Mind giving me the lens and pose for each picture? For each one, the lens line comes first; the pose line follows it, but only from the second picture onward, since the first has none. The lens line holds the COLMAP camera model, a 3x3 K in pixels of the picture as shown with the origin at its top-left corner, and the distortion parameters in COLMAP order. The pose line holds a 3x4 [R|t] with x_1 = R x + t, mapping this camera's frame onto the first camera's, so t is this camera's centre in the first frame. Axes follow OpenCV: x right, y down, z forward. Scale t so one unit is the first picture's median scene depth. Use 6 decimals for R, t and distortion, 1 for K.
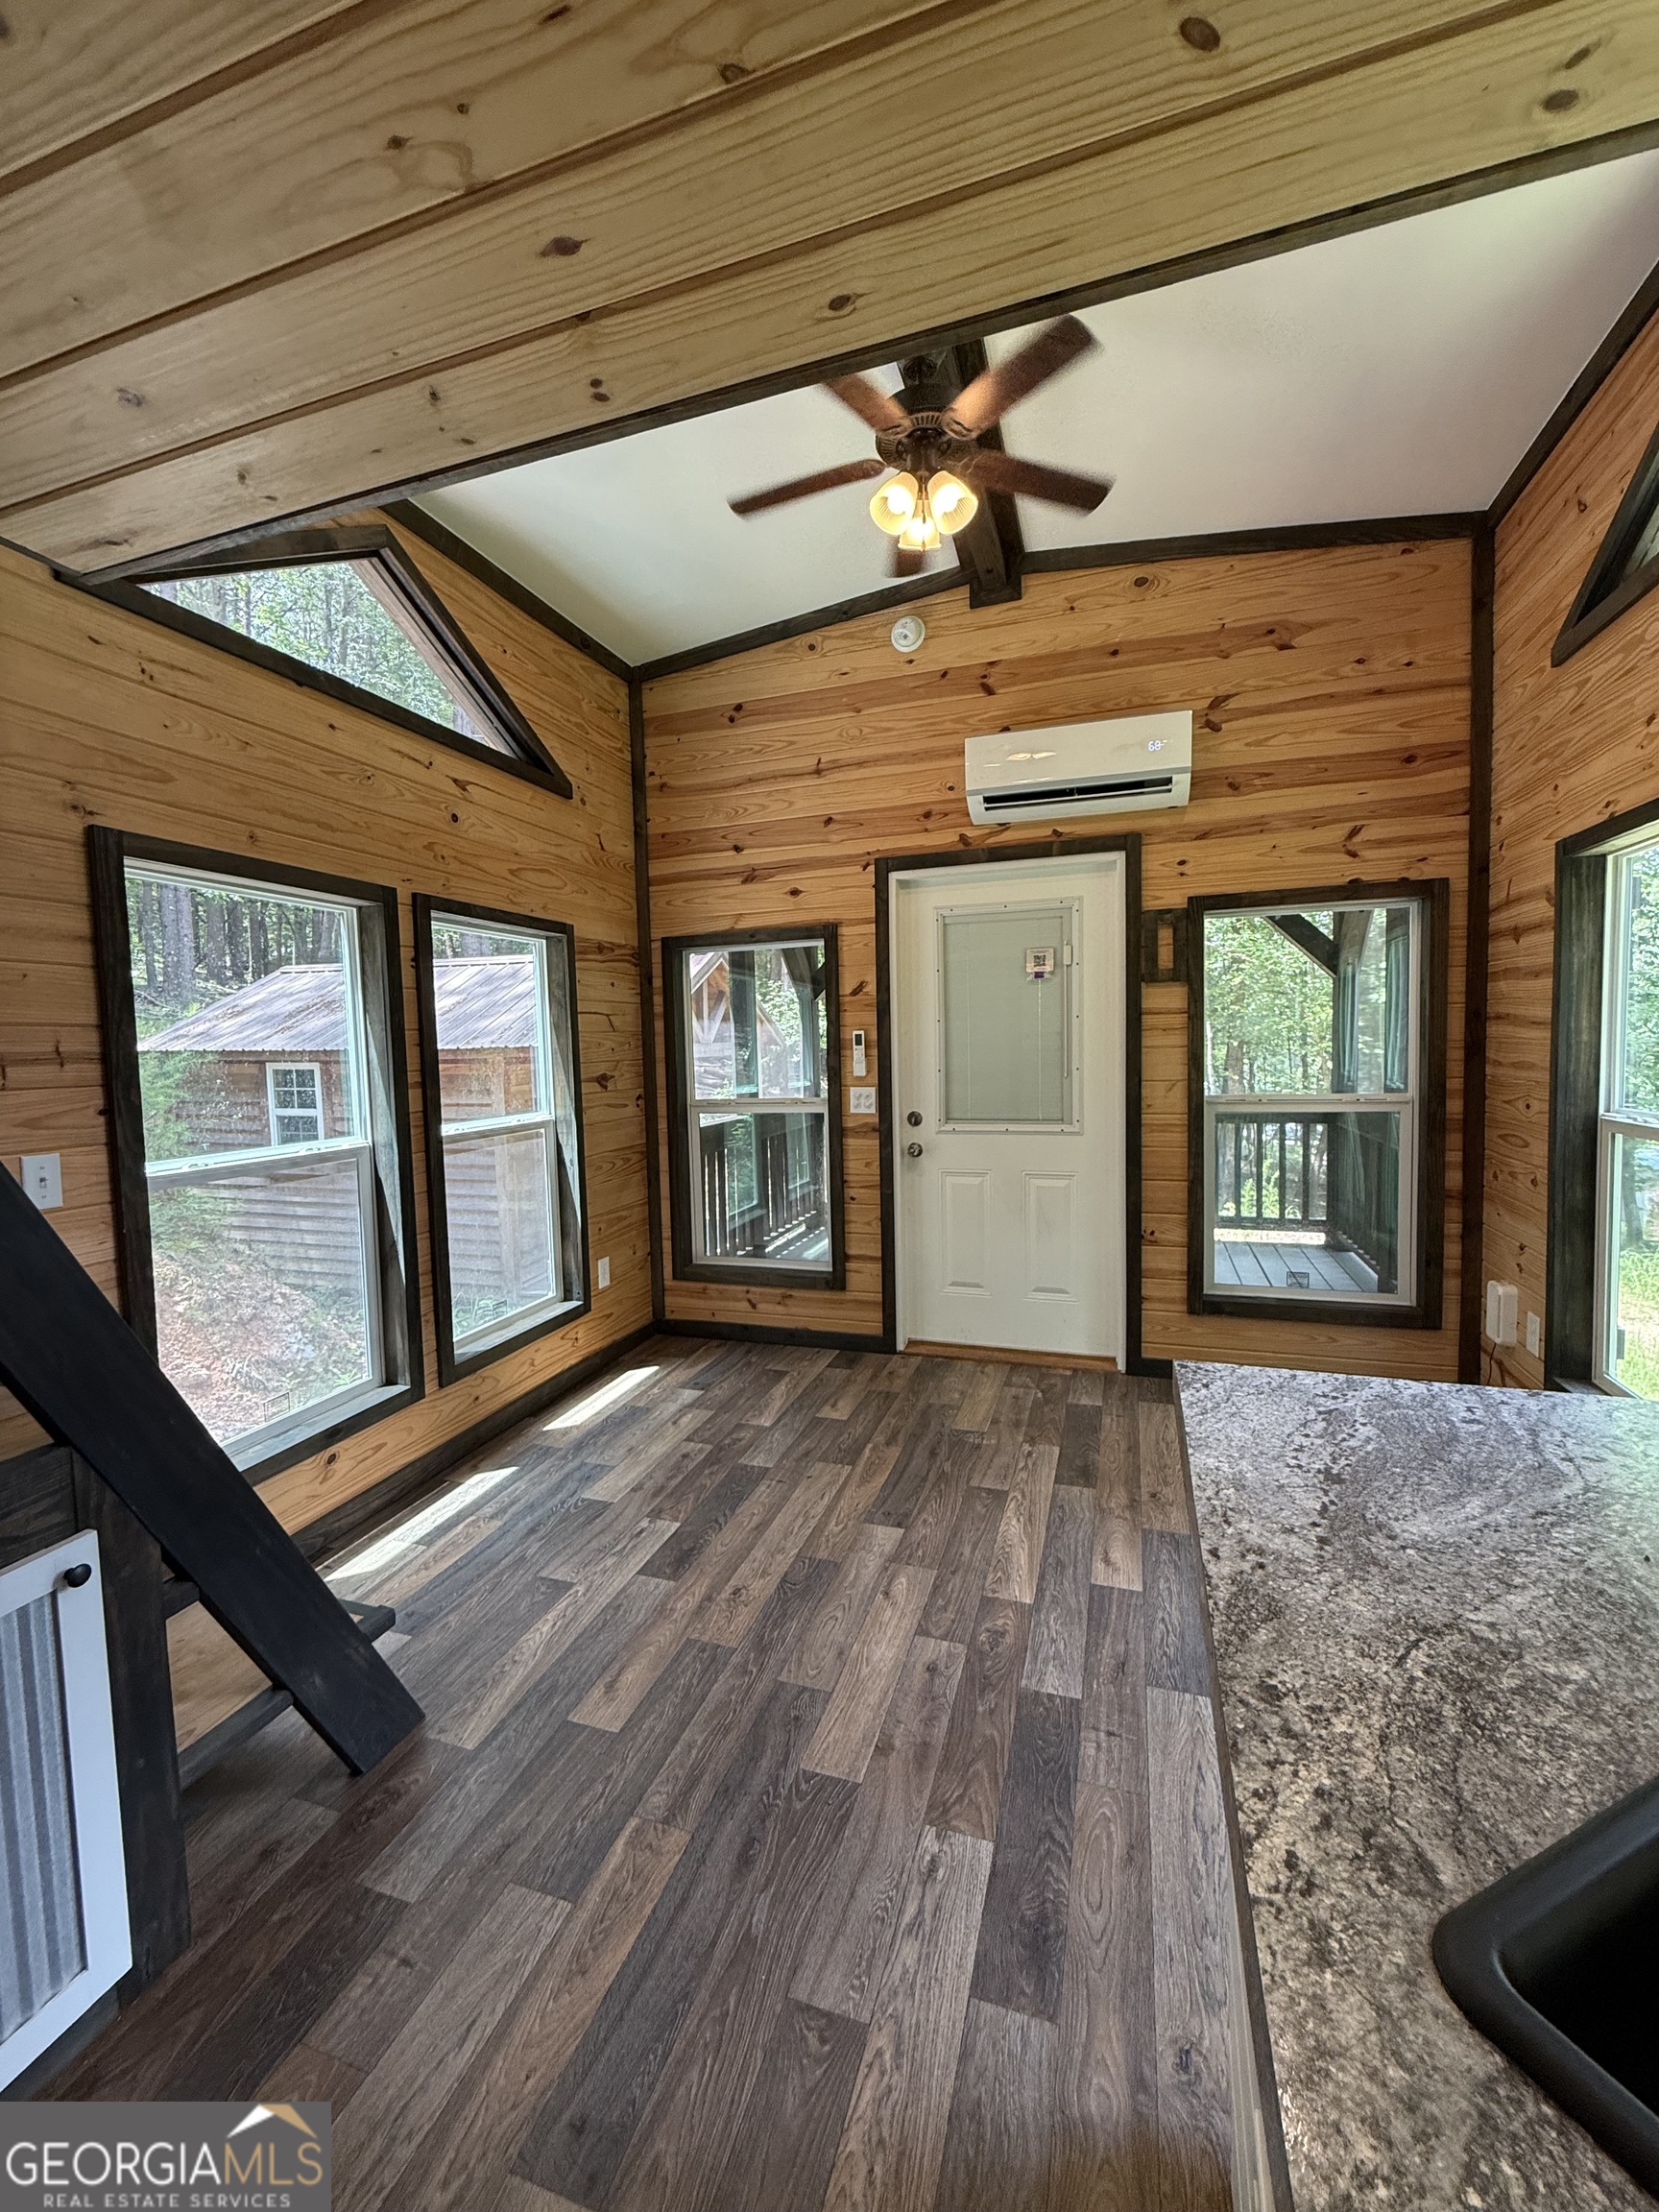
lens RADIAL K [[881.5, 0, 828.1], [0, 881.5, 1100.1], [0, 0, 1]] dist [-0.002759, 0.000164]
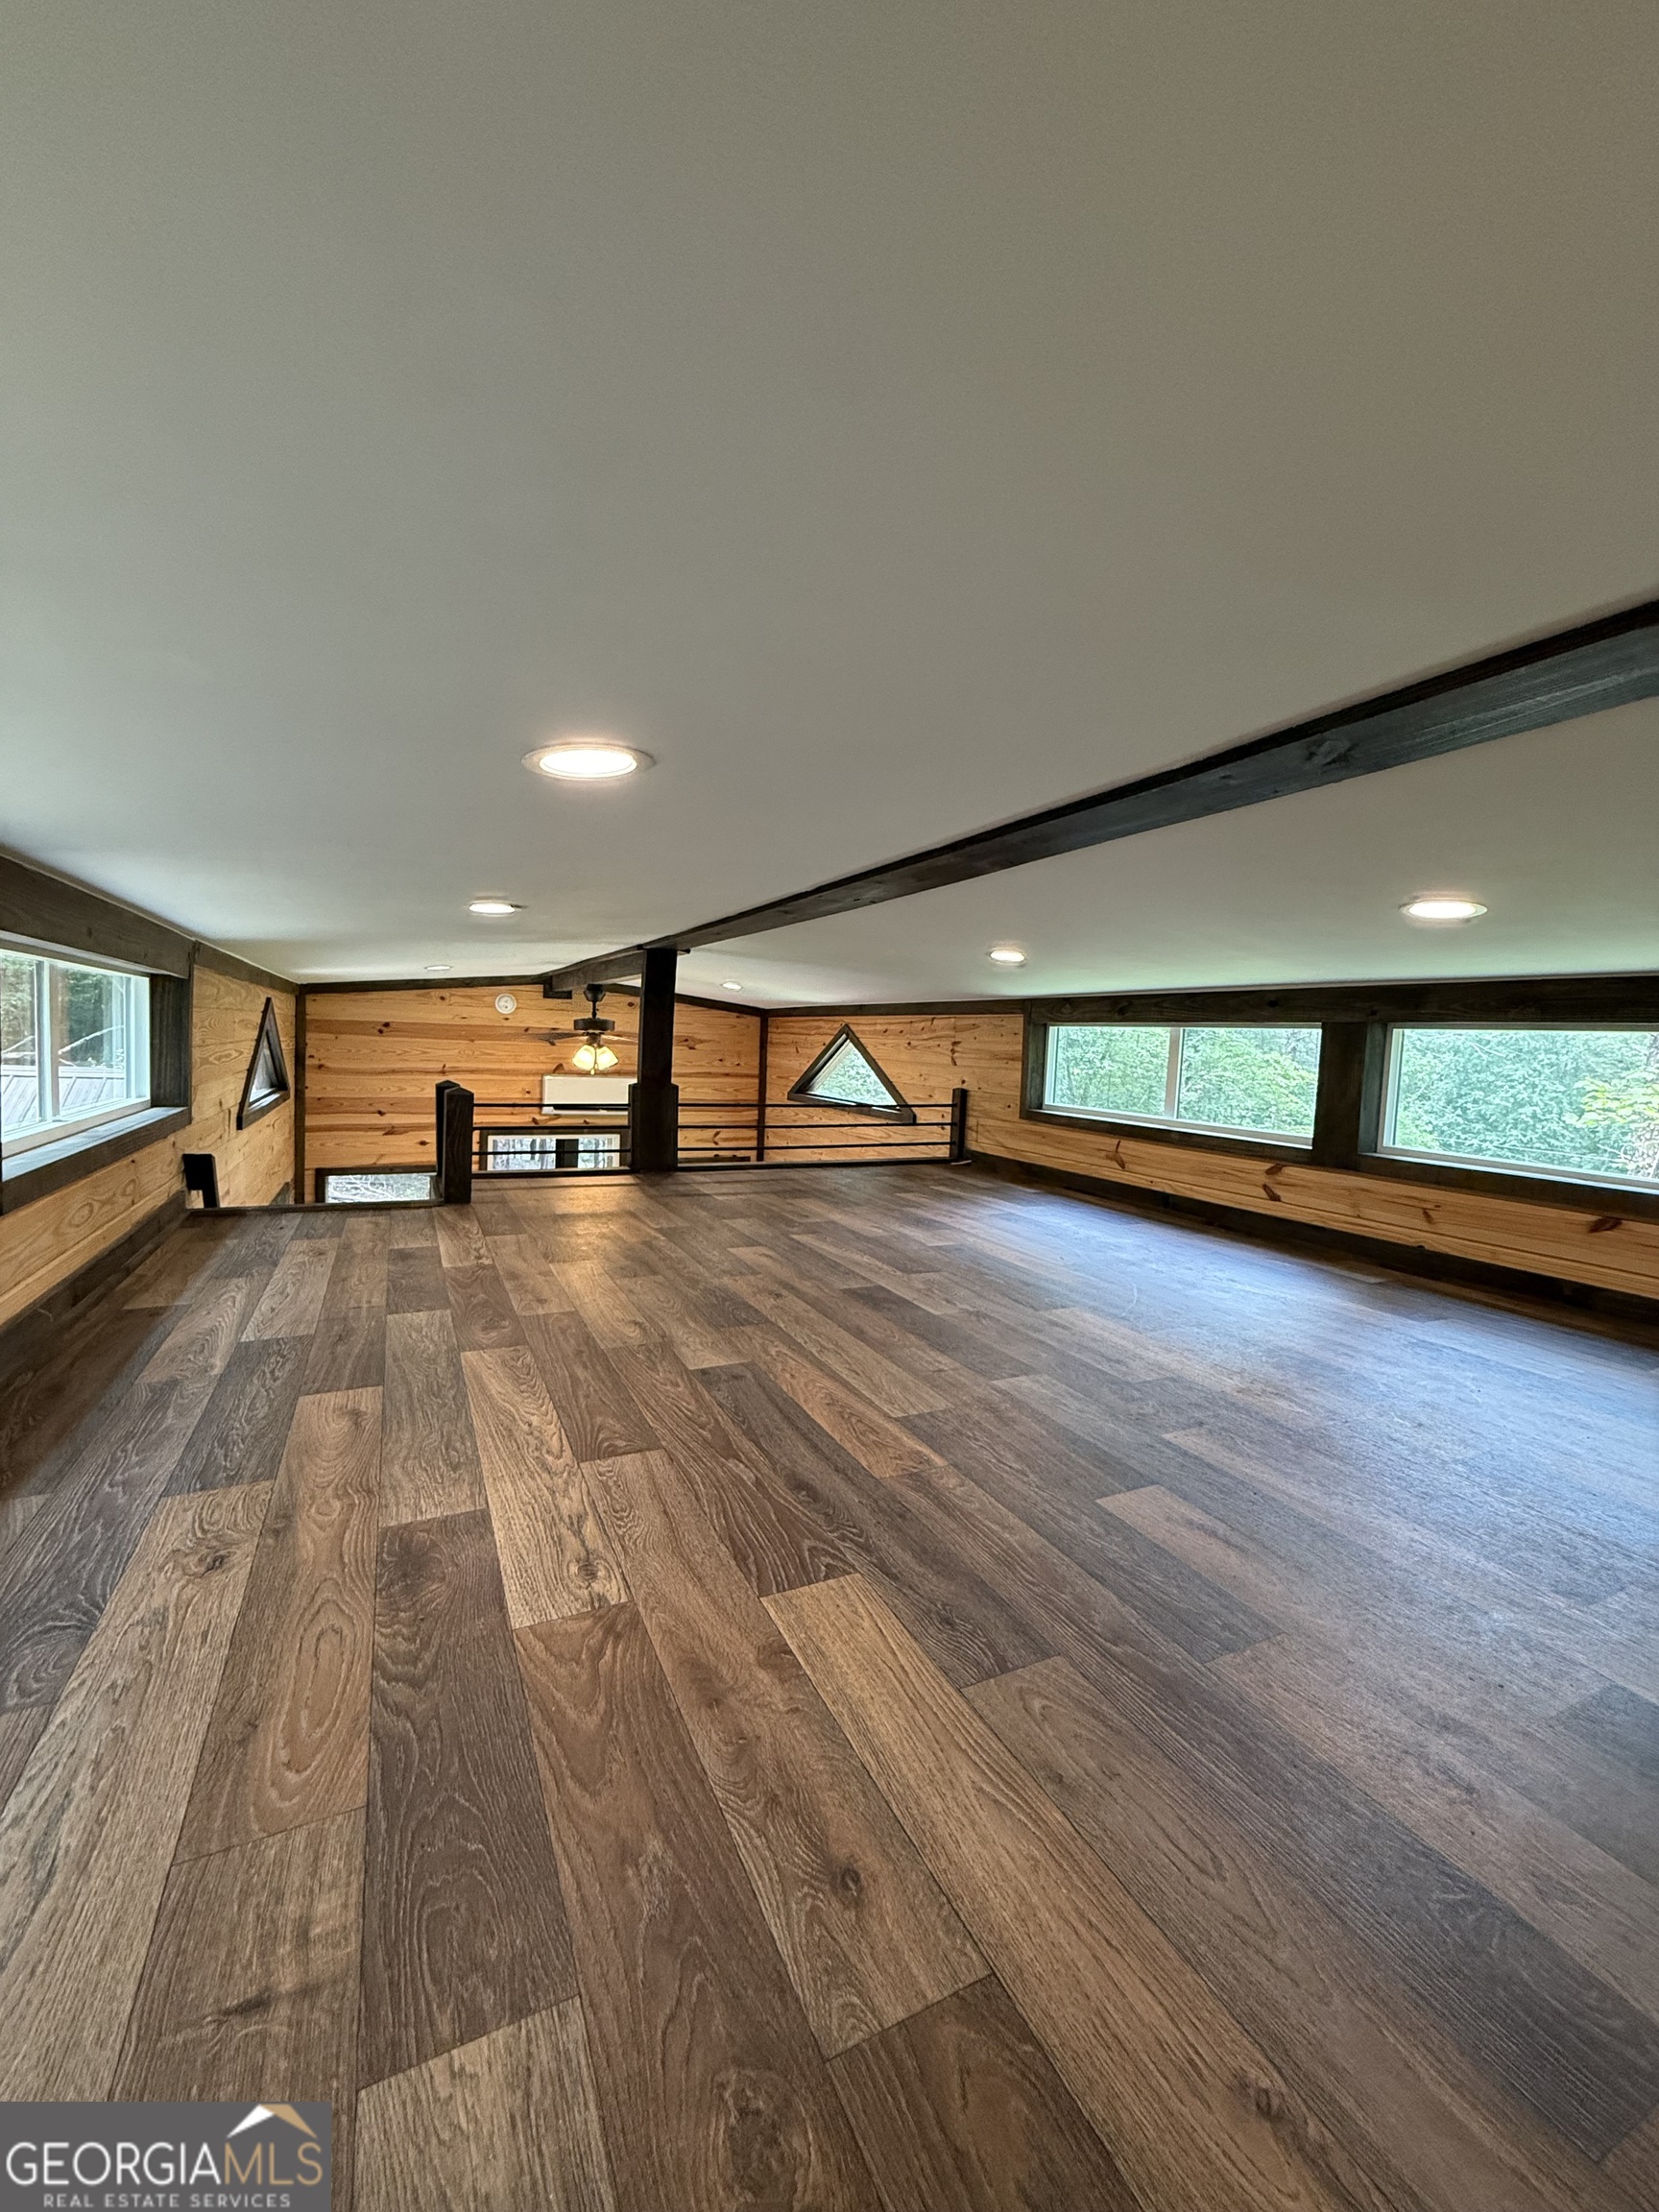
lens RADIAL K [[885.2, 0, 828.8], [0, 885.2, 1098.8], [0, 0, 1]] dist [-0.000102, 0.000601]
pose [[-0.711913, 0.044458, -0.700860, 0.361100], [-0.063625, 0.989807, 0.127414, 0.325030], [0.699380, 0.135300, -0.701827, 1.248412]]
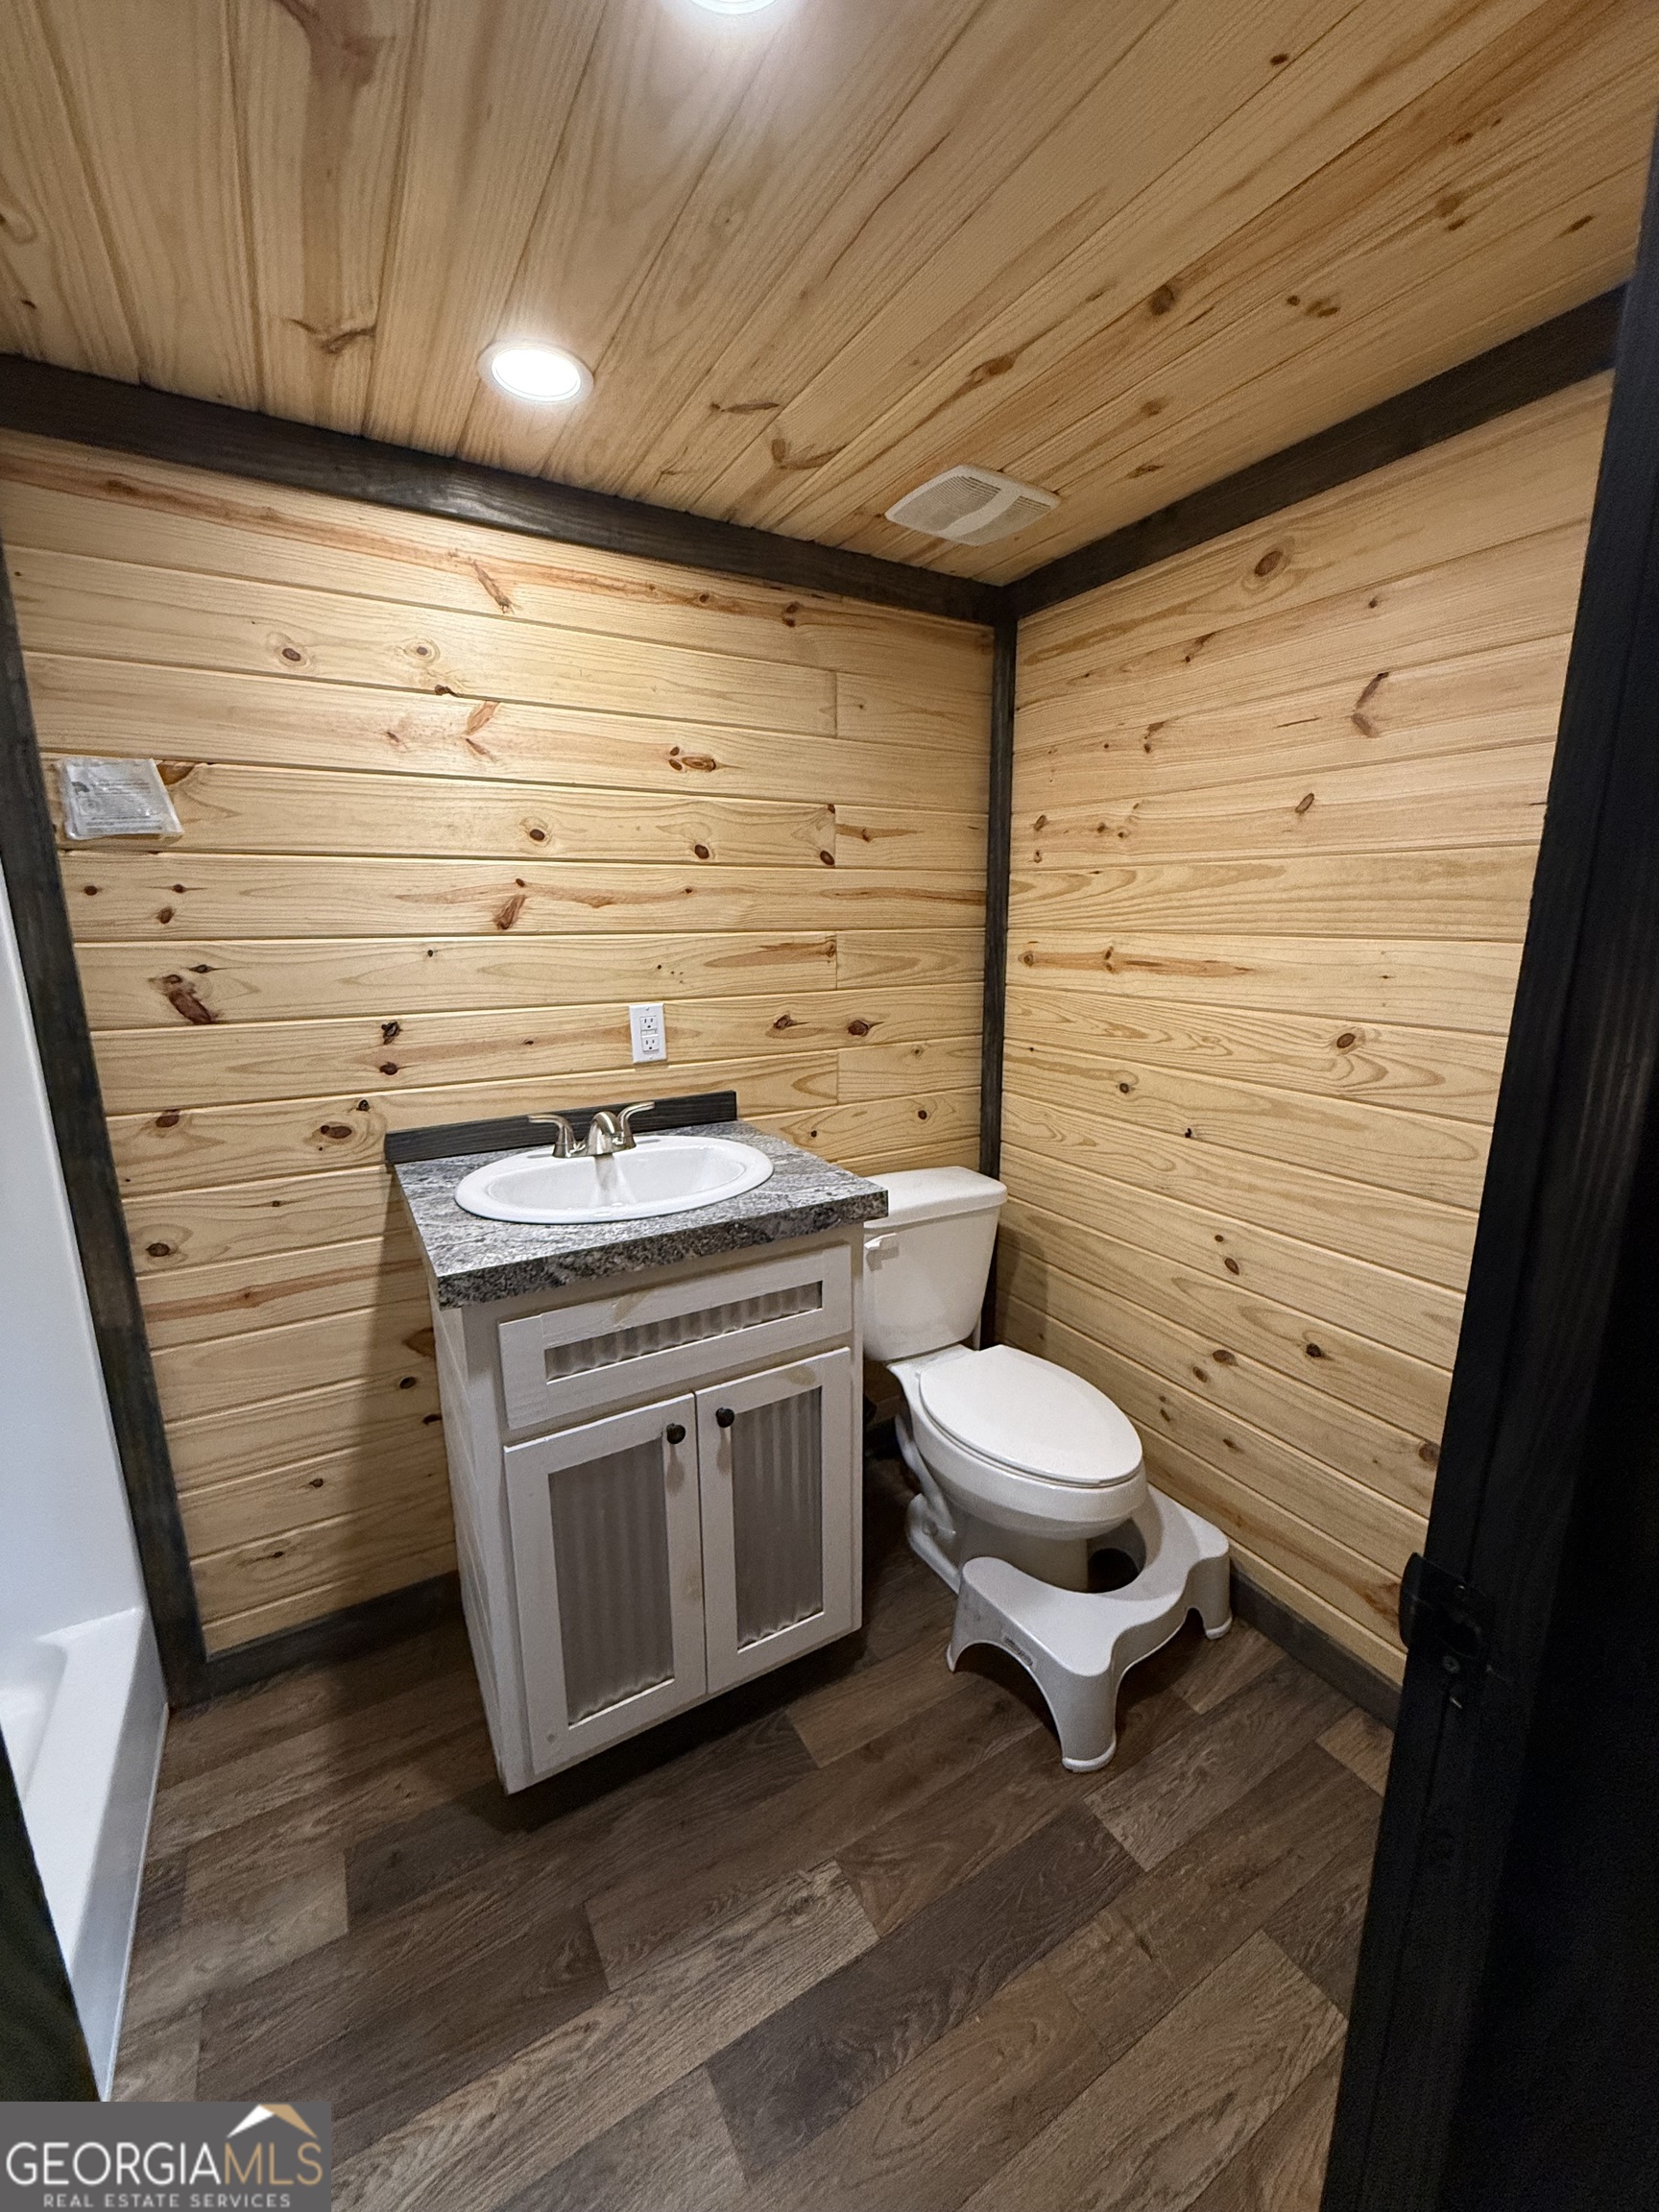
lens RADIAL K [[880.4, 0, 828.1], [0, 880.4, 1098.8], [0, 0, 1]] dist [-0.001489, 0.000593]
pose [[0.756463, 0.164891, -0.632909, 0.433924], [-0.061762, 0.981383, 0.181860, -0.033527], [0.651113, -0.098481, 0.752564, 0.366497]]
